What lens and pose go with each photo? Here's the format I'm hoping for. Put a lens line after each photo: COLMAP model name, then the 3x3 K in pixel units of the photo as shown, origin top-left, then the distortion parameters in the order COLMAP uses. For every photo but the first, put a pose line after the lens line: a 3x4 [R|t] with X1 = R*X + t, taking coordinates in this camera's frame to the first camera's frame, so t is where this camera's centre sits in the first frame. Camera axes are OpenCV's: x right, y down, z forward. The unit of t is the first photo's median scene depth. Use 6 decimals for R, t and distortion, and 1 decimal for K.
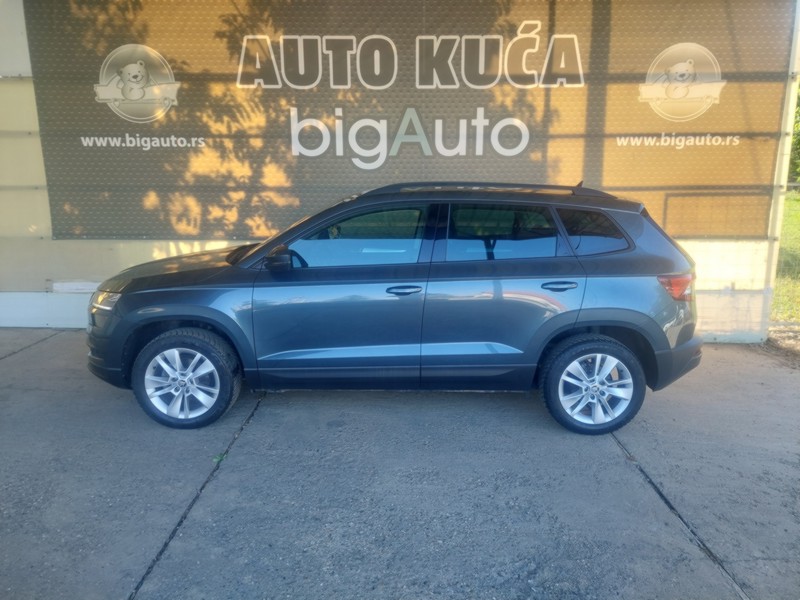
lens RADIAL K [[572.7, 0, 404.1], [0, 572.7, 290.8], [0, 0, 1]] dist [0.036545, -0.023290]
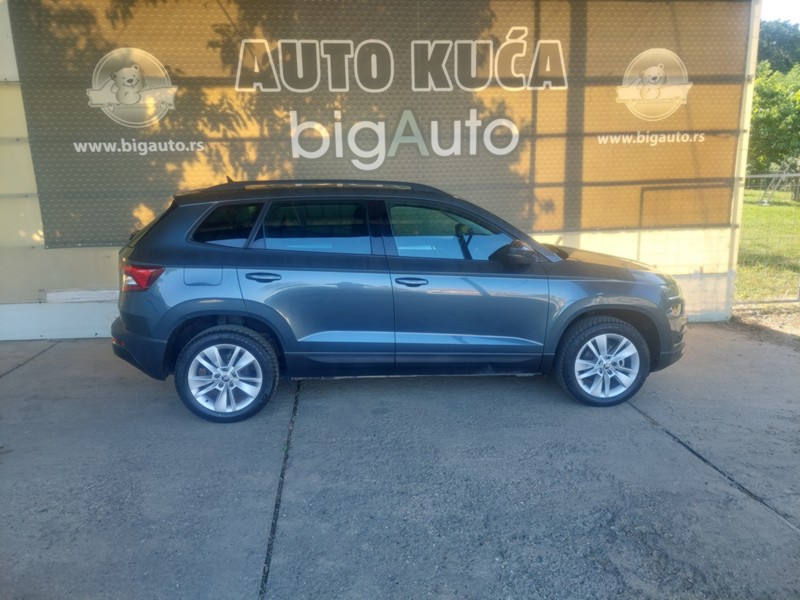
lens RADIAL K [[572.7, 0, 399.9], [0, 572.7, 299.7], [0, 0, 1]] dist [0.036545, -0.023290]
pose [[0.993508, -0.042835, 0.105393, -0.125777], [0.041611, 0.999039, 0.013781, 0.009067], [-0.105882, -0.009306, 0.994335, -0.034583]]
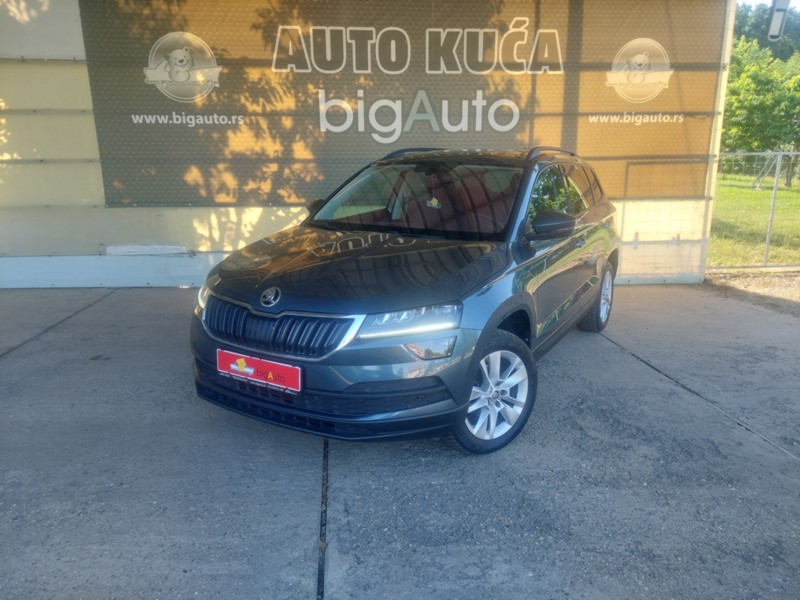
lens RADIAL K [[572.7, 0, 397.7], [0, 572.7, 300.1], [0, 0, 1]] dist [0.036545, -0.023290]
pose [[0.994231, -0.031342, 0.102576, -0.171868], [0.027240, 0.998781, 0.041156, 0.062477], [-0.103741, -0.038125, 0.993873, -0.186417]]
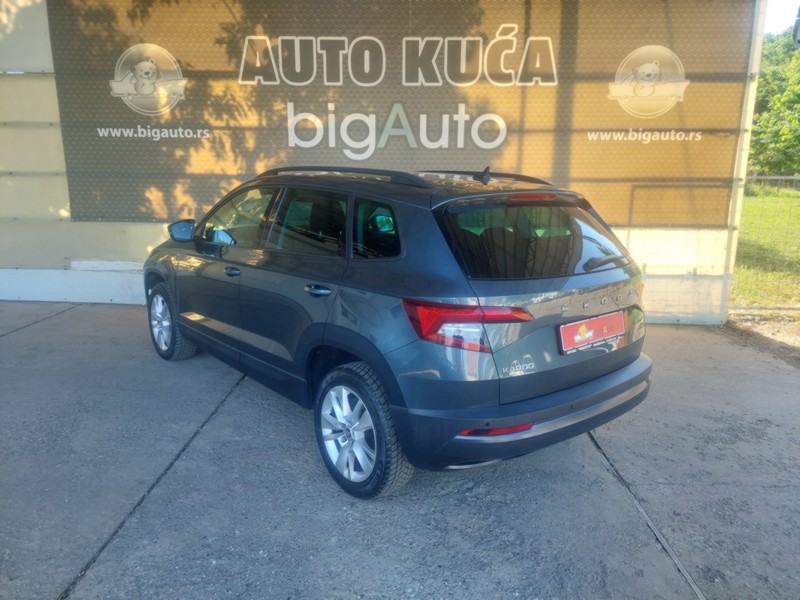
lens RADIAL K [[572.7, 0, 399.2], [0, 572.7, 292.6], [0, 0, 1]] dist [0.036545, -0.023290]
pose [[0.999763, 0.013029, -0.017452, 0.038159], [-0.012816, 0.999842, 0.012281, 0.026103], [0.017609, -0.012055, 0.999772, -0.092565]]
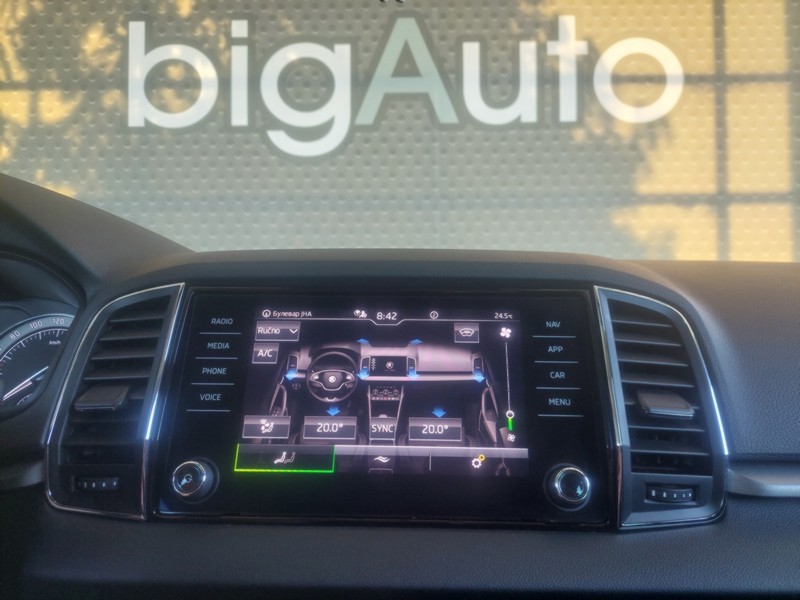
lens RADIAL K [[572.7, 0, 408.5], [0, 572.7, 298.4], [0, 0, 1]] dist [0.036545, -0.023290]
pose [[0.999935, -0.008798, 0.007190, 0.008704], [0.010101, 0.978072, -0.208020, -0.021057], [-0.005202, 0.208079, 0.978098, 0.618108]]
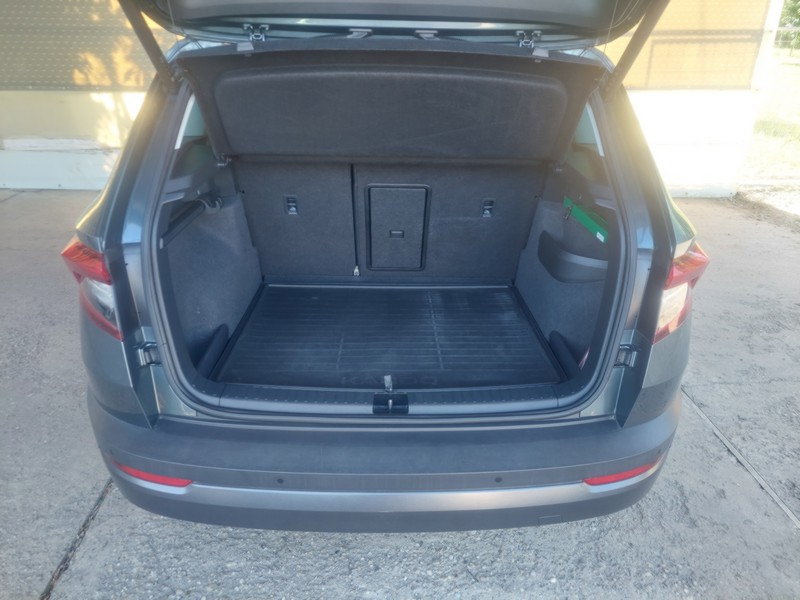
lens RADIAL K [[572.7, 0, 401.0], [0, 572.7, 287.8], [0, 0, 1]] dist [0.036545, -0.023290]
pose [[0.998652, -0.018019, 0.048682, -0.016201], [0.006763, 0.974991, 0.222143, 0.016597], [-0.051468, -0.221514, 0.973798, 0.001123]]
